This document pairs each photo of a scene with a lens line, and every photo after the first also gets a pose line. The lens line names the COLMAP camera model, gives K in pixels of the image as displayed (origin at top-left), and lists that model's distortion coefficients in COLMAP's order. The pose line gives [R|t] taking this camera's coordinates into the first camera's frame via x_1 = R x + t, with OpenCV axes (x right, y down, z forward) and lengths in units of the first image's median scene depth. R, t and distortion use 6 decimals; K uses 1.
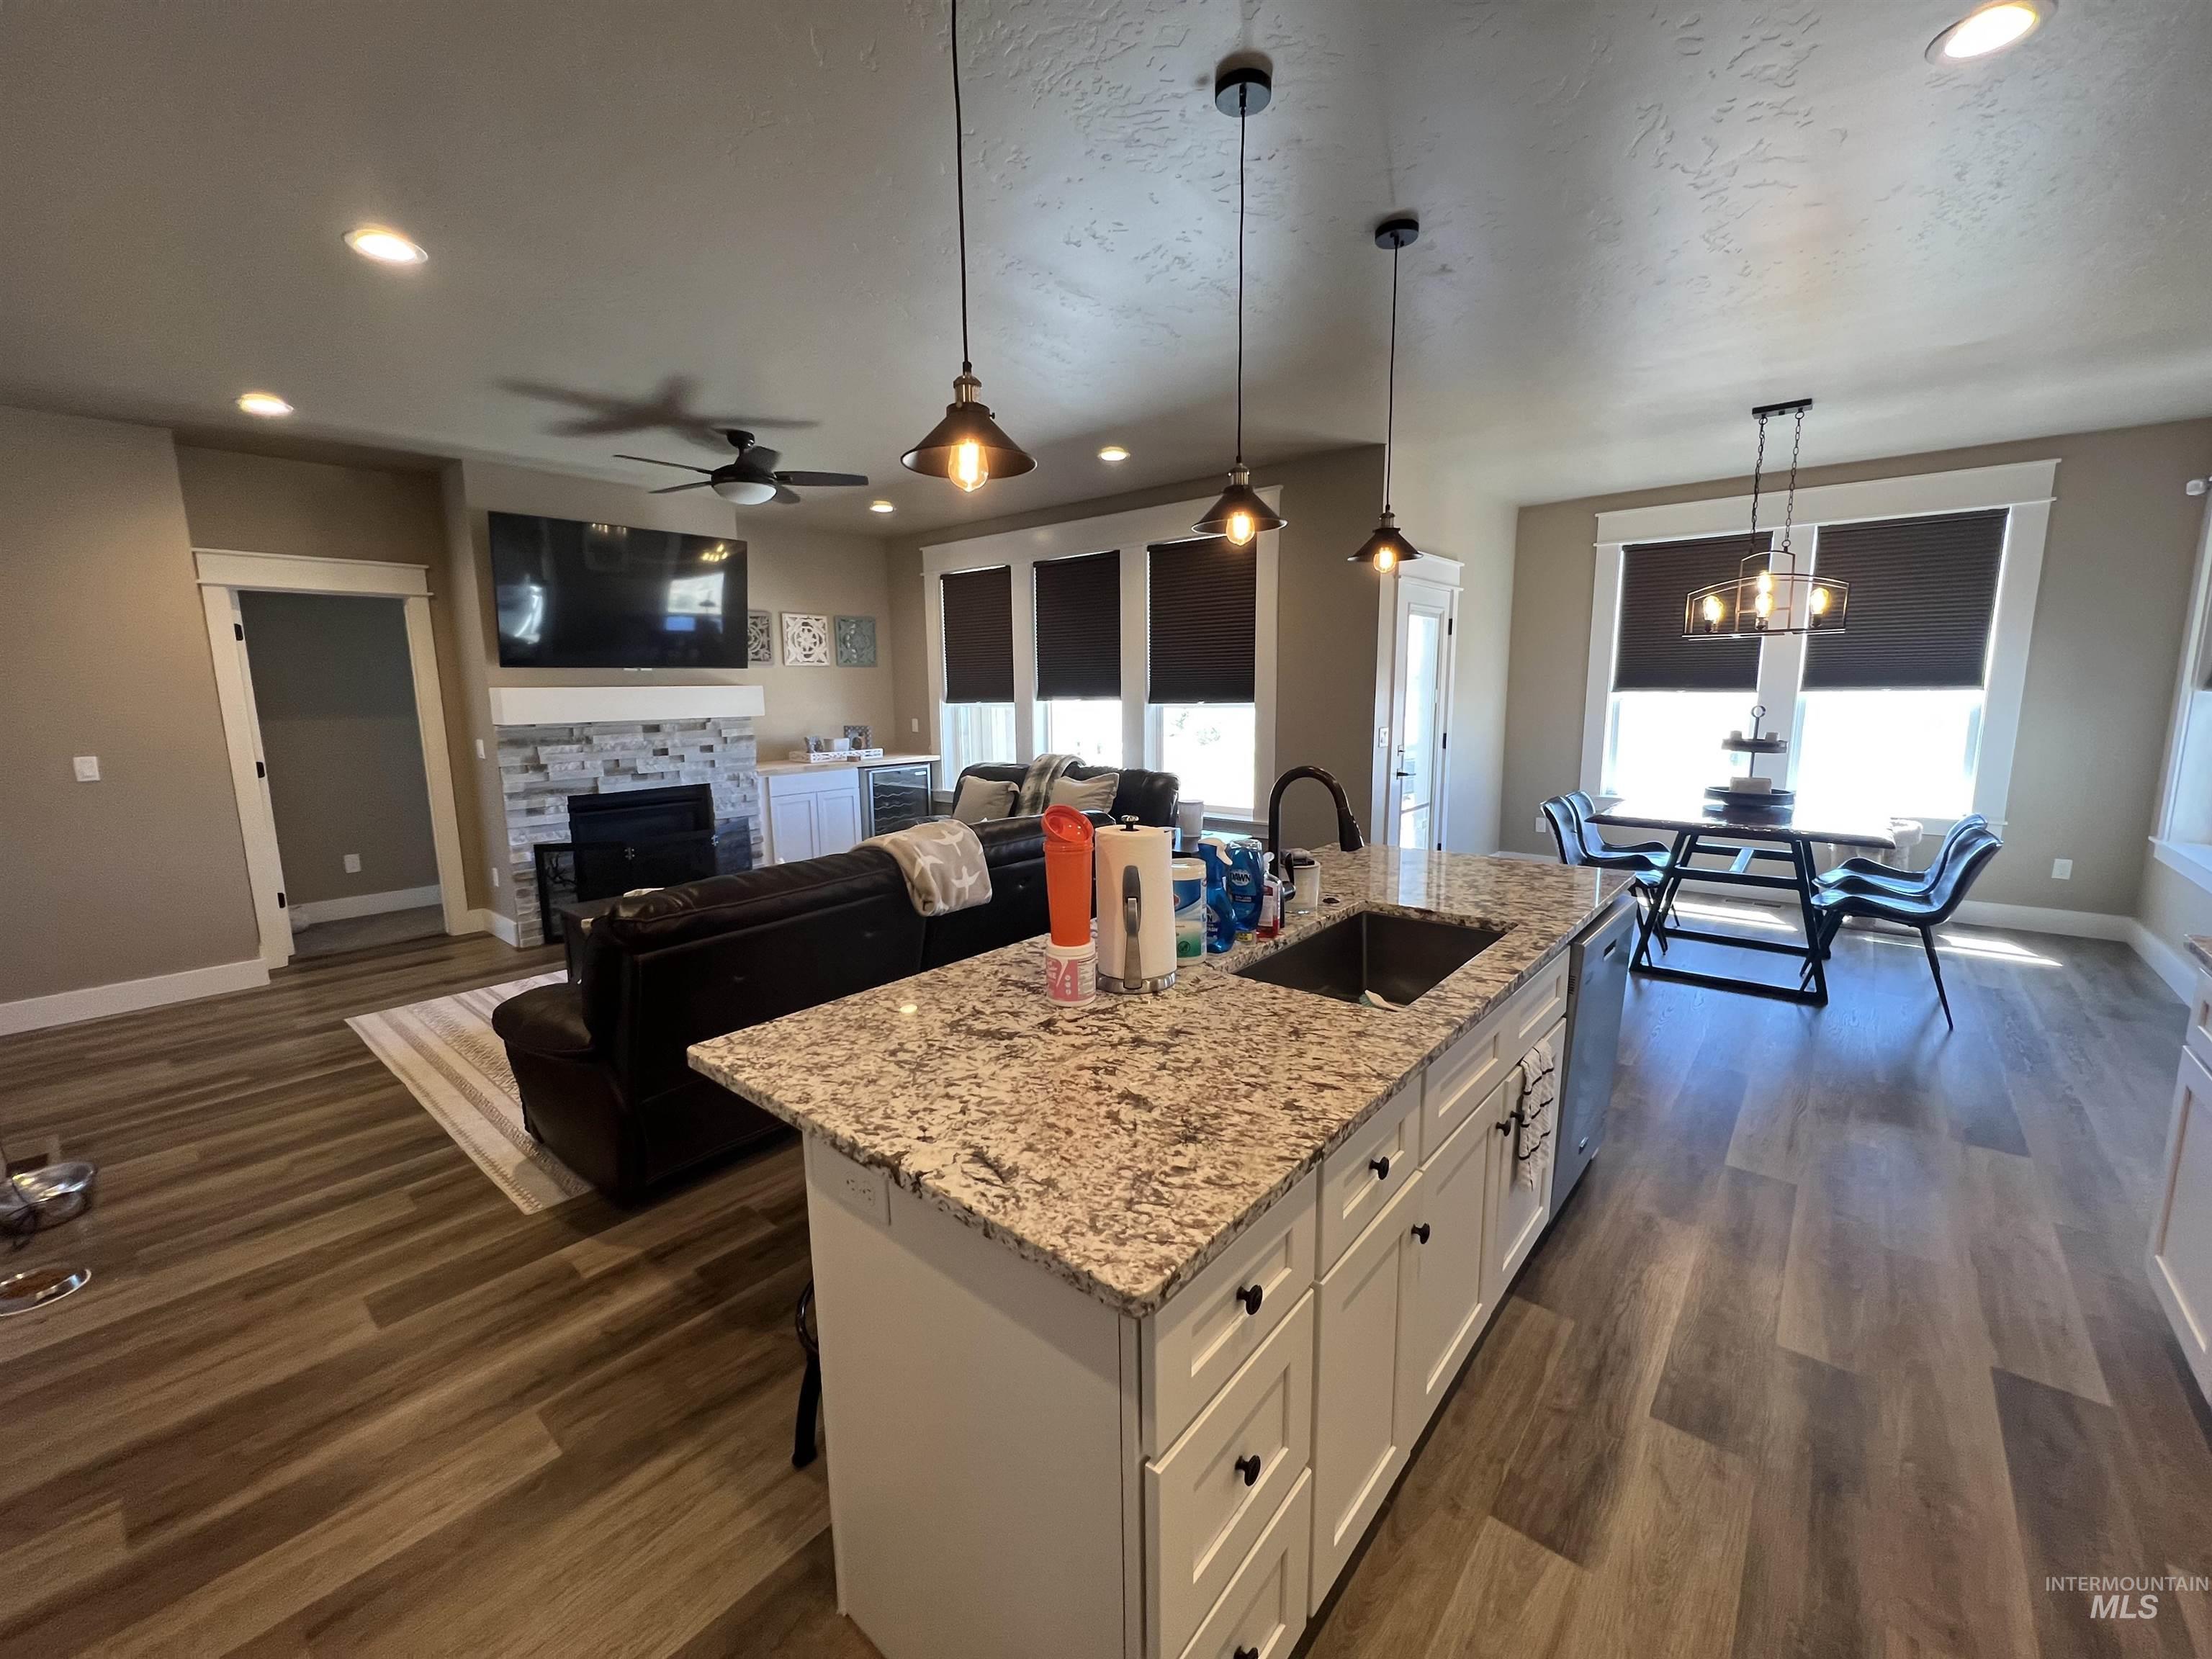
lens RADIAL K [[877.2, 0, 1100.4], [0, 877.2, 824.0], [0, 0, 1]] dist [-0.000169, 0.000065]
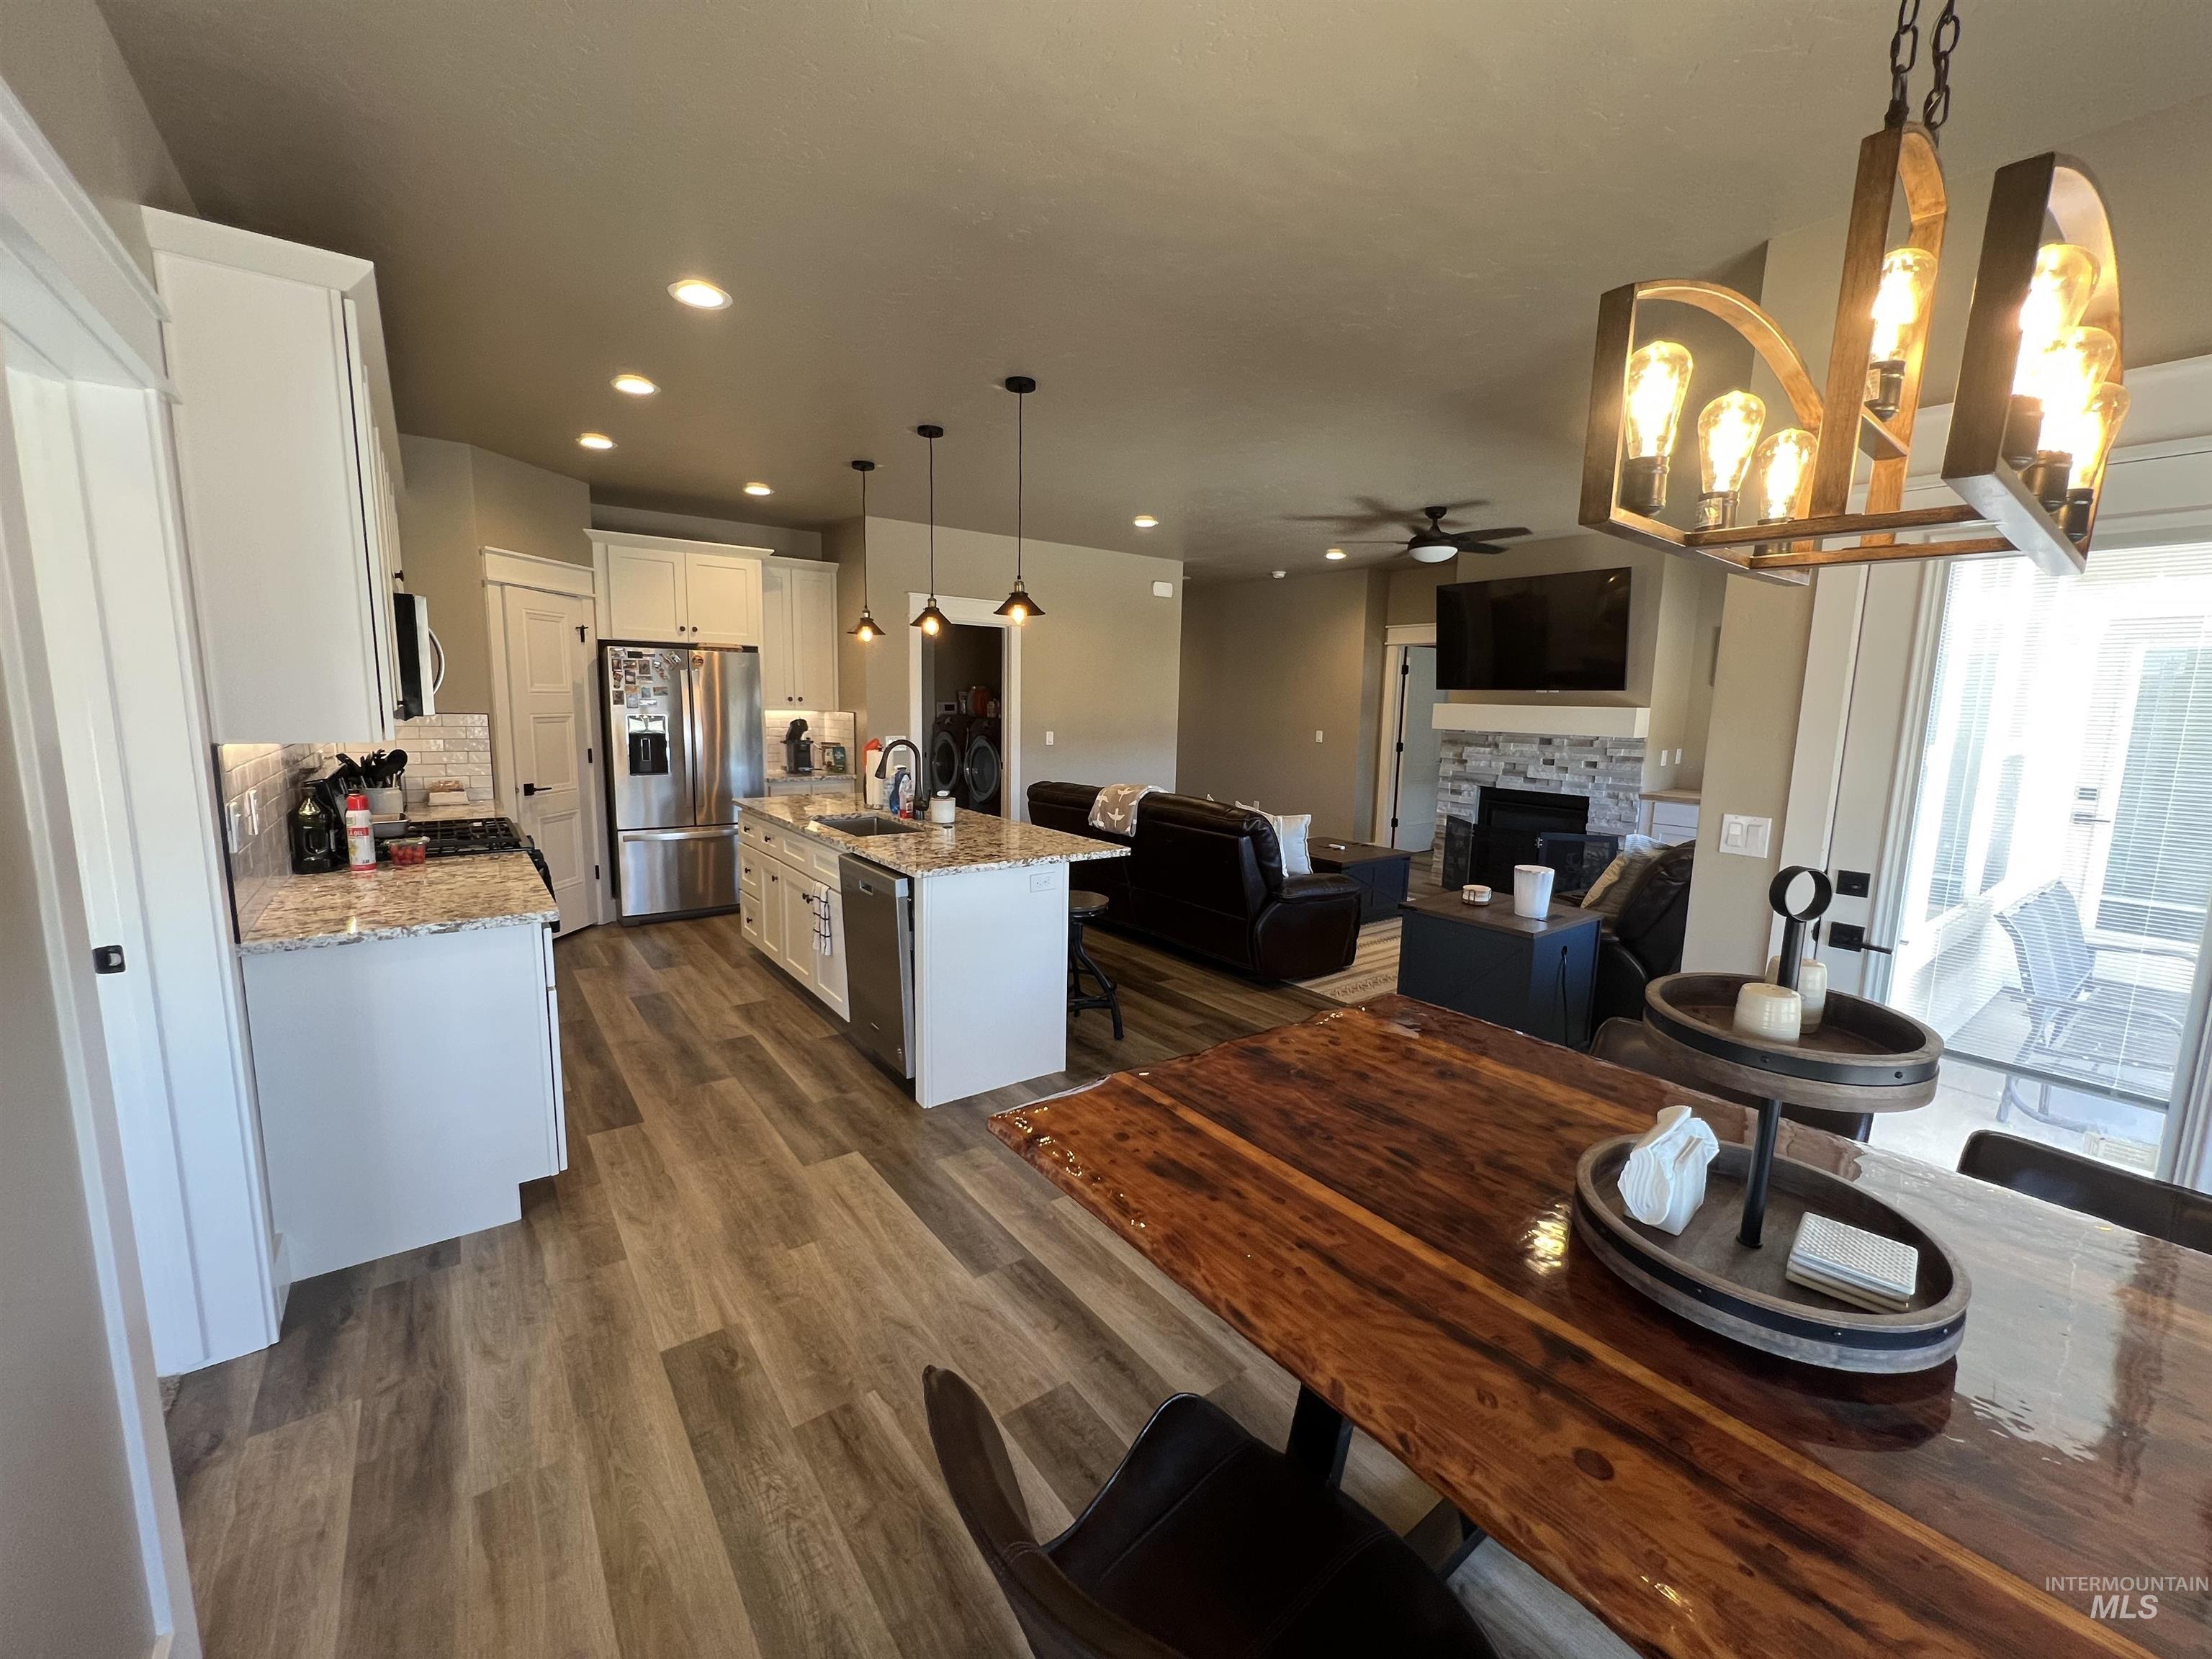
lens RADIAL K [[877.2, 0, 1104.7], [0, 877.2, 824.9], [0, 0, 1]] dist [-0.000169, 0.000065]
pose [[-0.214699, 0.150170, -0.965066, 0.818530], [-0.167716, 0.967763, 0.187901, -0.129624], [0.962172, 0.202199, -0.182592, 0.708471]]
